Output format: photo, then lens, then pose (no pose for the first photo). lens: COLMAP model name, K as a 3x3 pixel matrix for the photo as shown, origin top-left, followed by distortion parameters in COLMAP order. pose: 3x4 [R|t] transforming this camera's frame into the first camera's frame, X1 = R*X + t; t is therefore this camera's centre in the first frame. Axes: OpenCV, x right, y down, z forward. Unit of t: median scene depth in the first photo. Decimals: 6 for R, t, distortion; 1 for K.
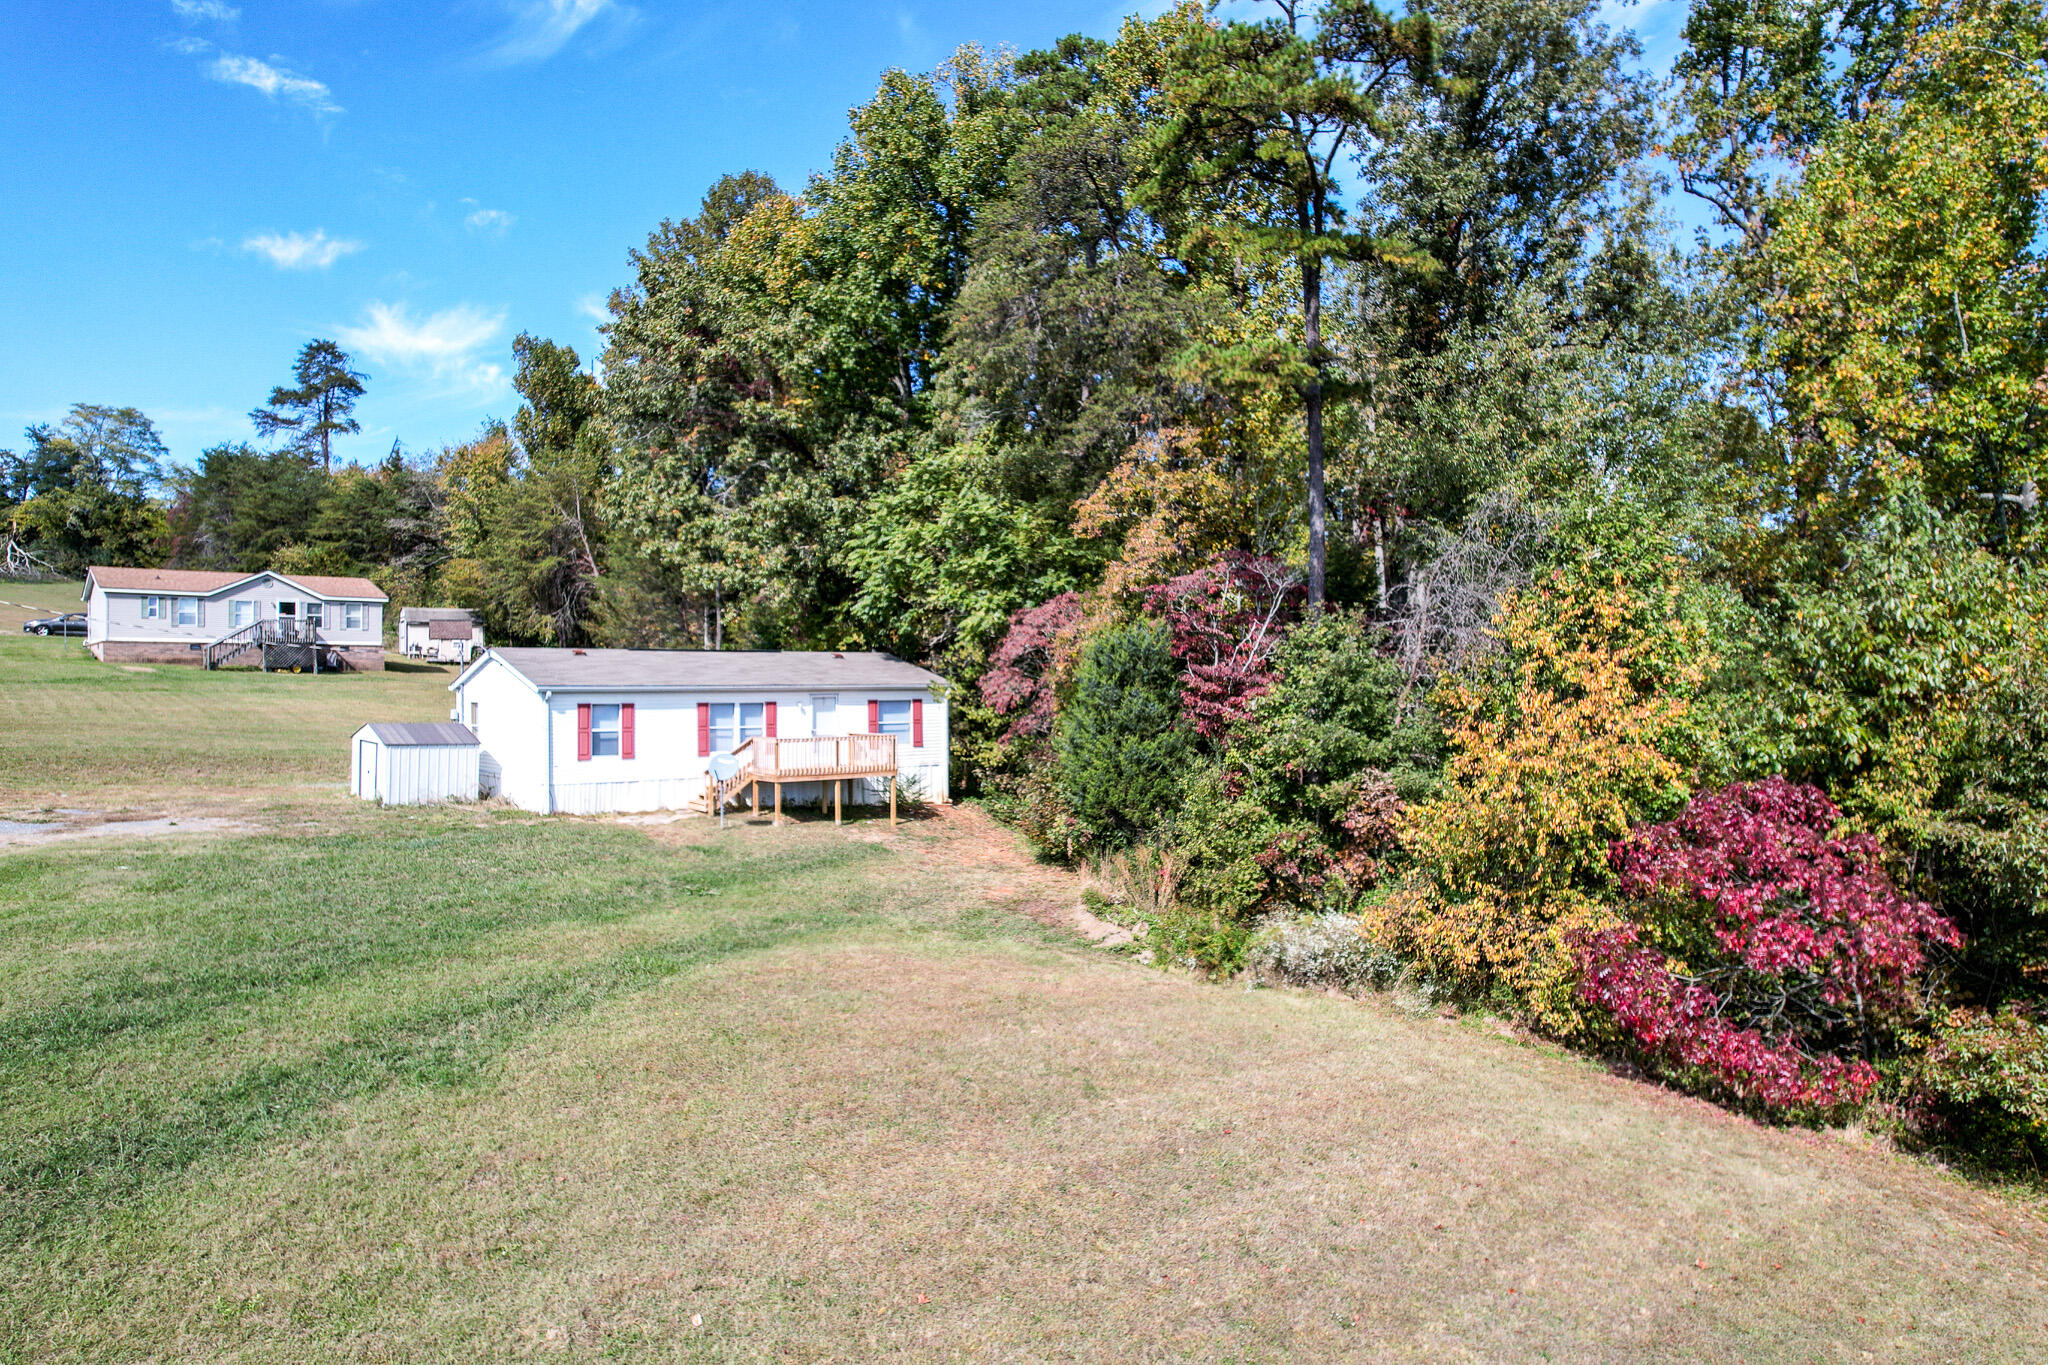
lens RADIAL K [[1307.6, 0, 1026.2], [0, 1307.6, 675.0], [0, 0, 1]] dist [-0.066644, 0.058322]
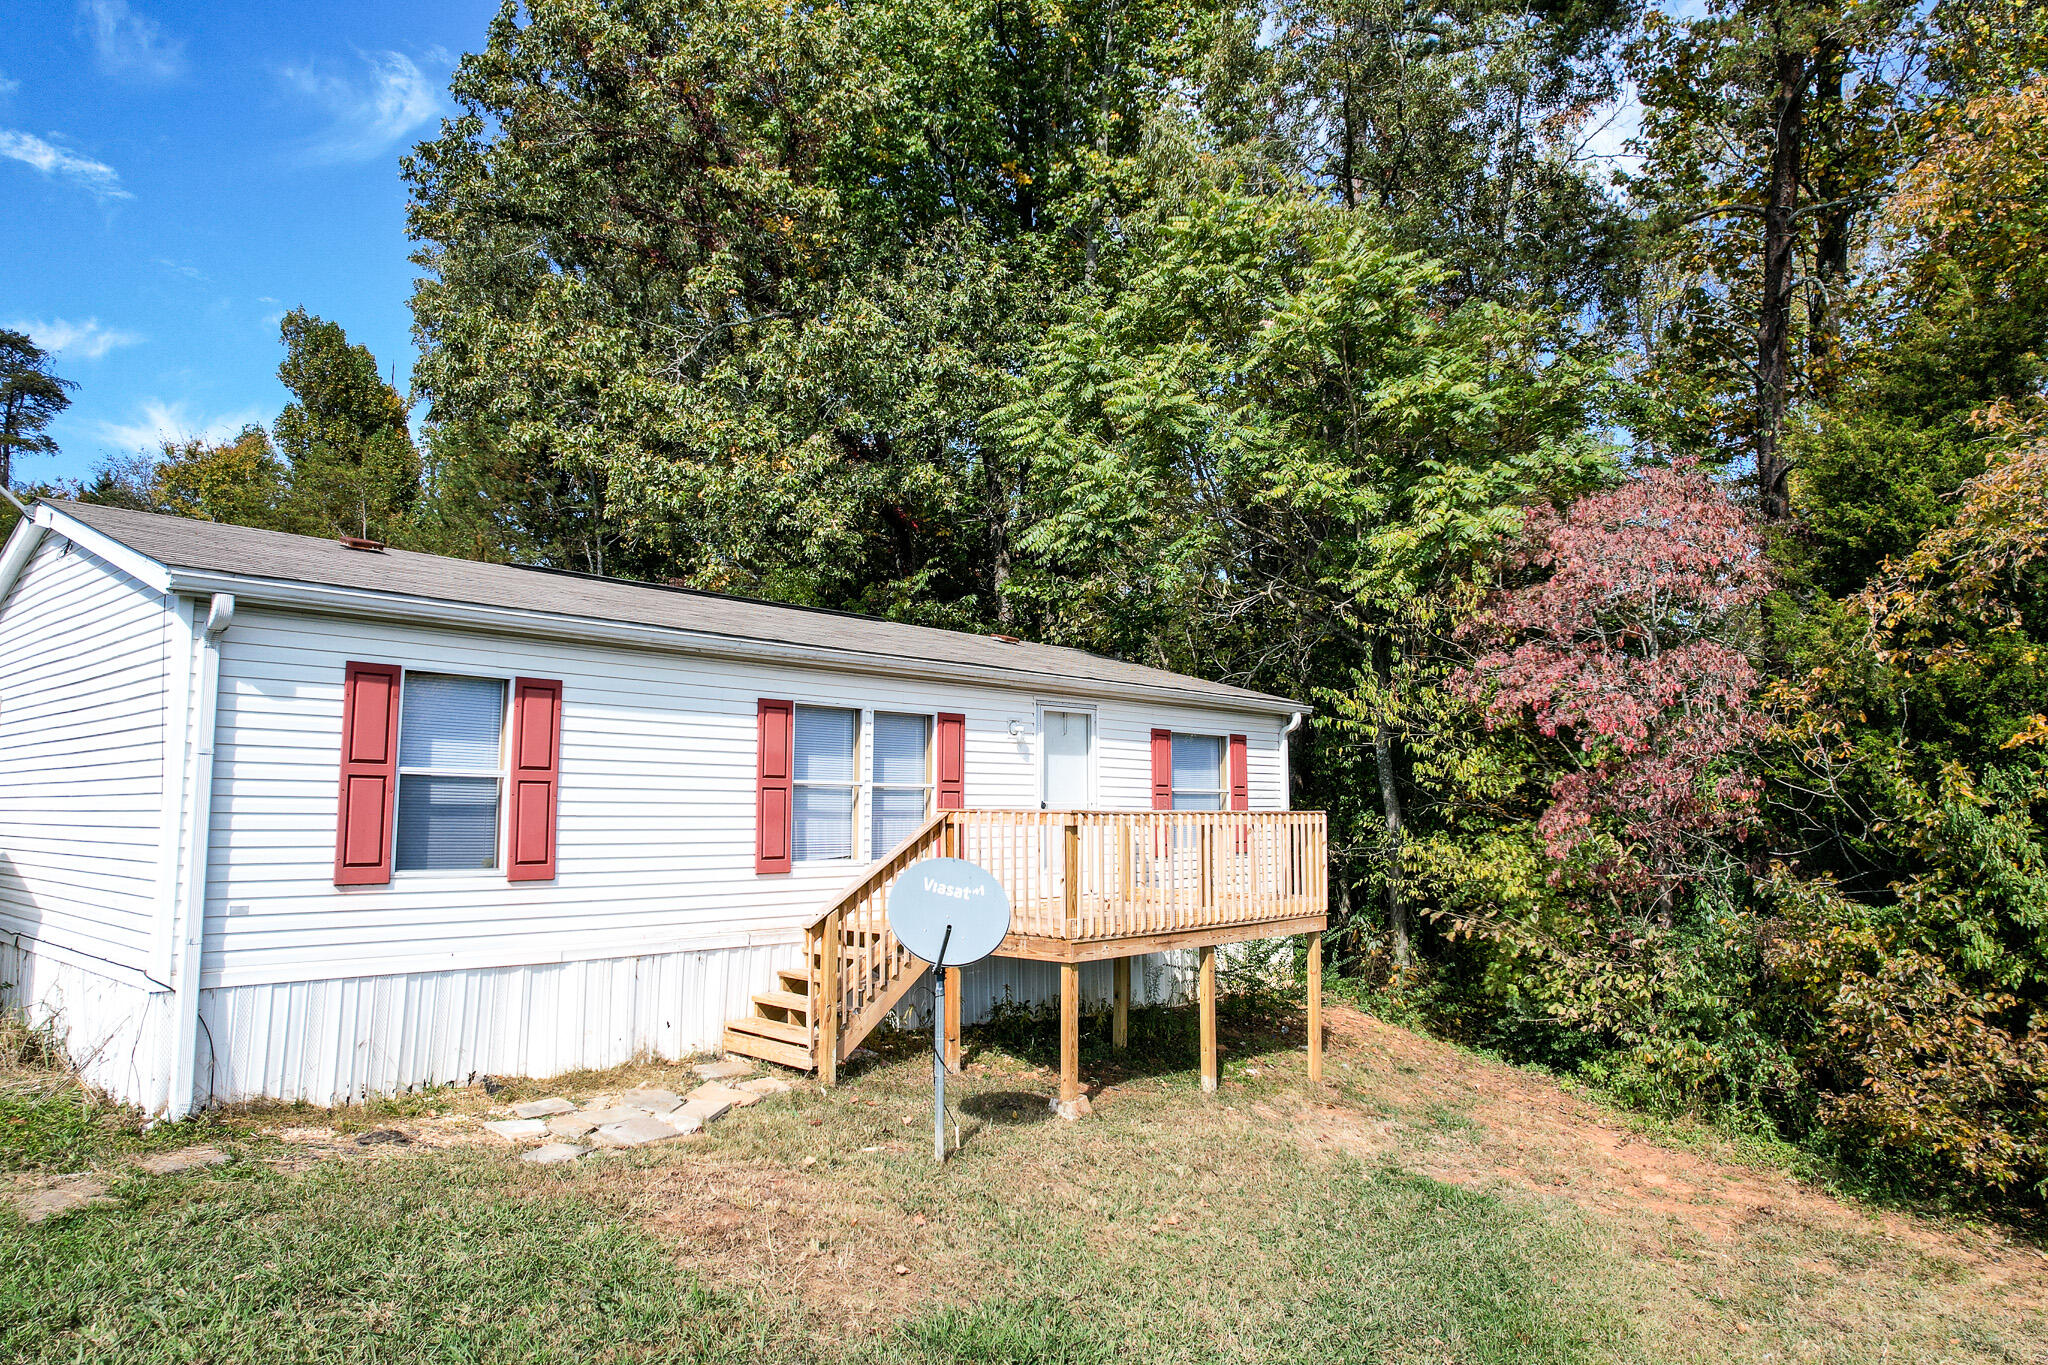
lens RADIAL K [[1307.6, 0, 1032.4], [0, 1307.6, 678.3], [0, 0, 1]] dist [-0.066644, 0.058322]
pose [[0.988426, 0.019233, 0.150479, -0.216975], [-0.004515, 0.995221, -0.097541, 0.042679], [-0.151636, 0.095733, 0.983789, 0.633283]]
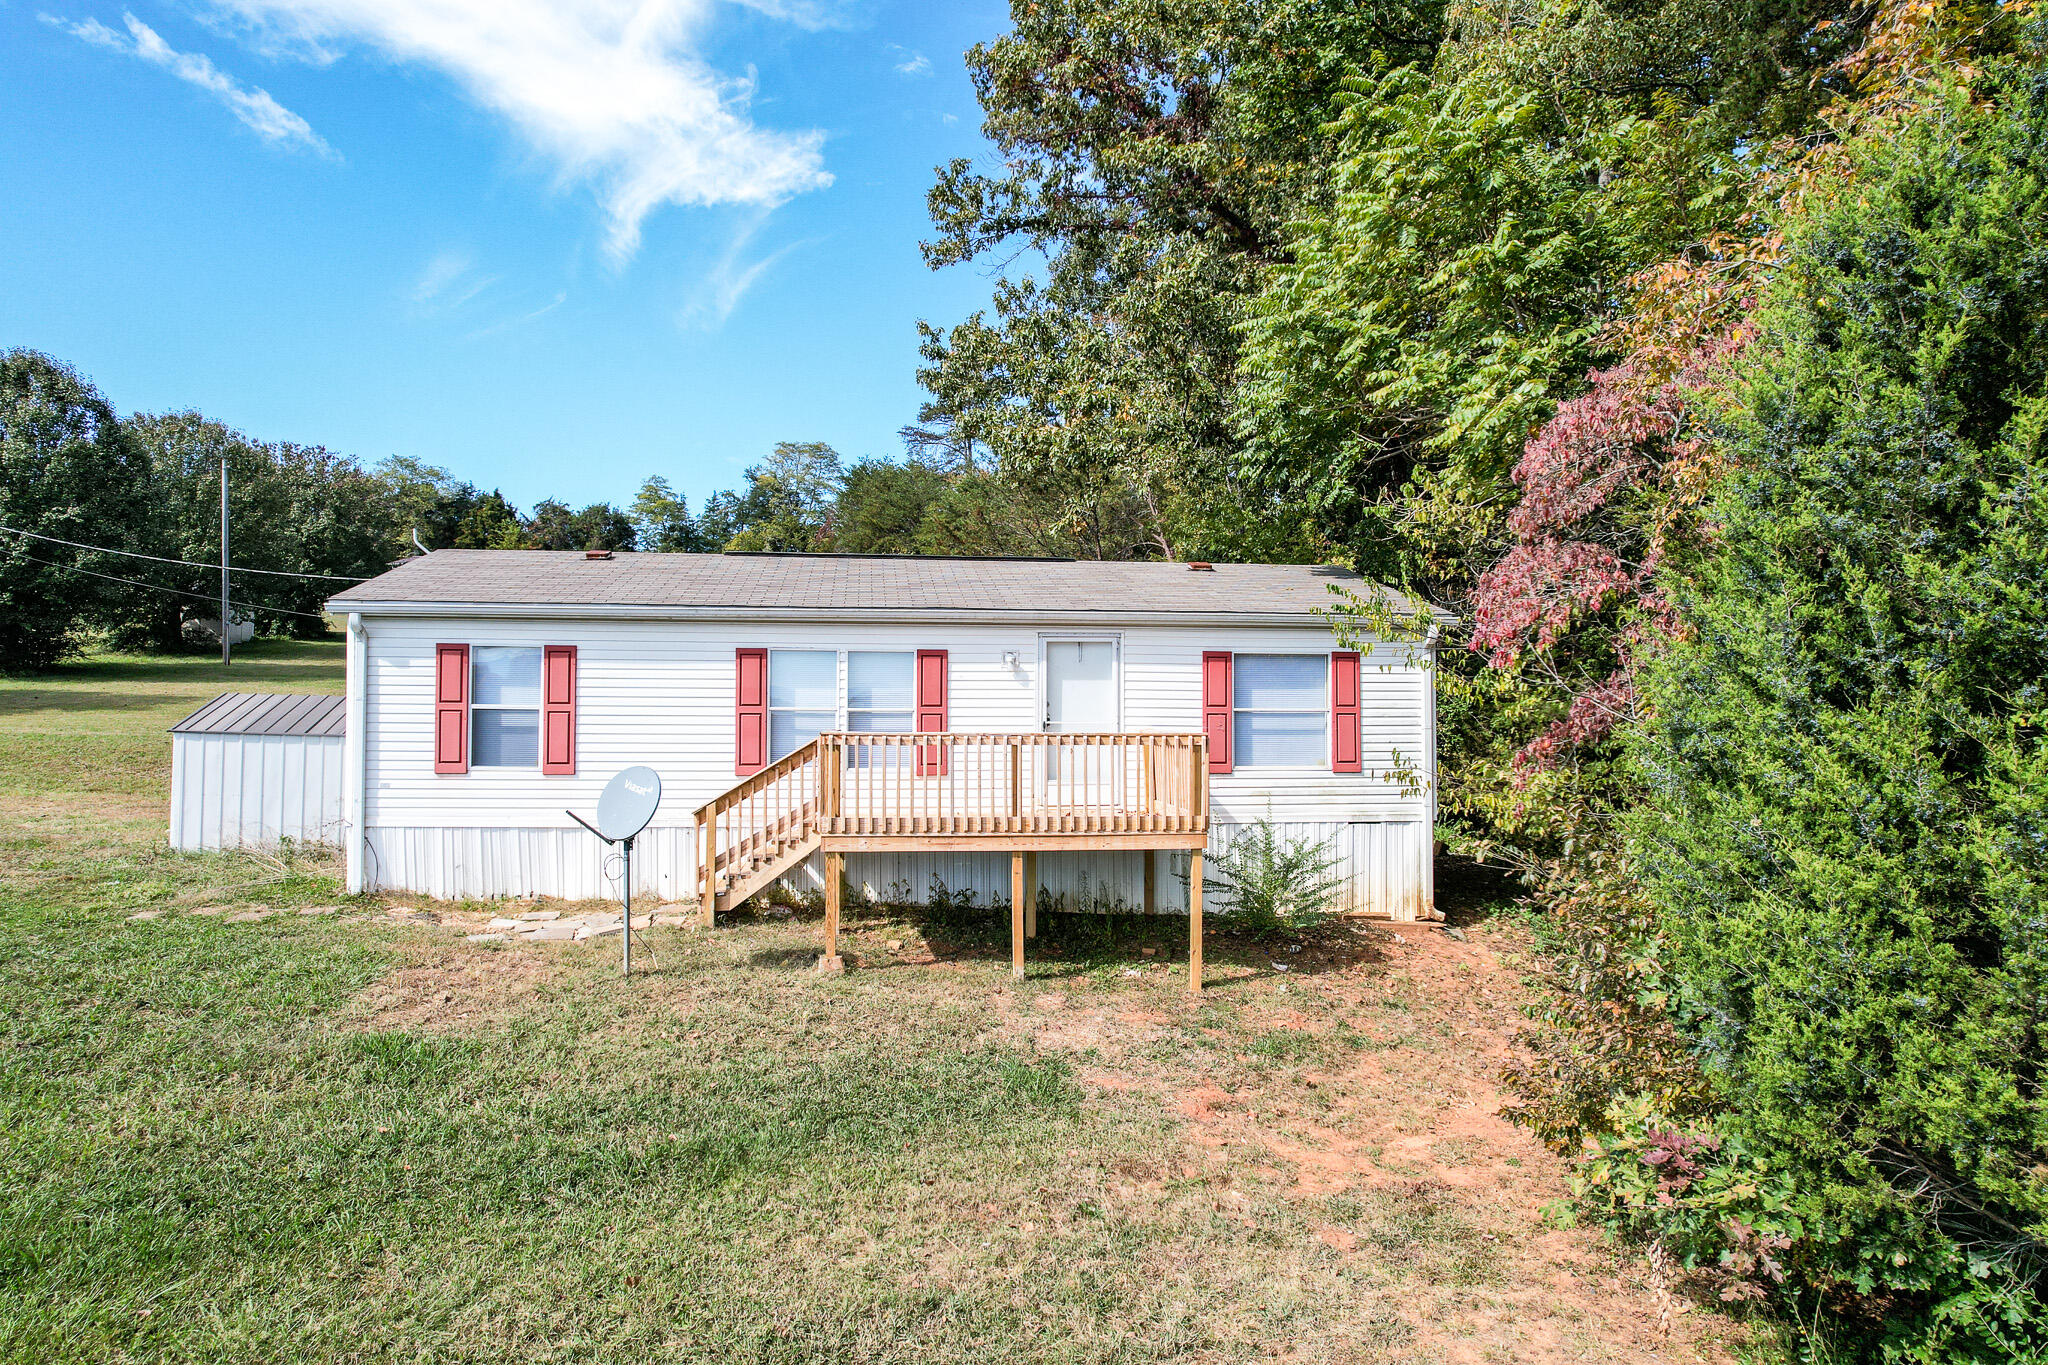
lens RADIAL K [[1307.6, 0, 1017.0], [0, 1307.6, 682.8], [0, 0, 1]] dist [-0.066644, 0.058322]
pose [[0.845111, -0.007643, -0.534537, 0.045024], [-0.003225, 0.999807, -0.019395, 0.037101], [0.534582, 0.018114, 0.844923, 0.639300]]
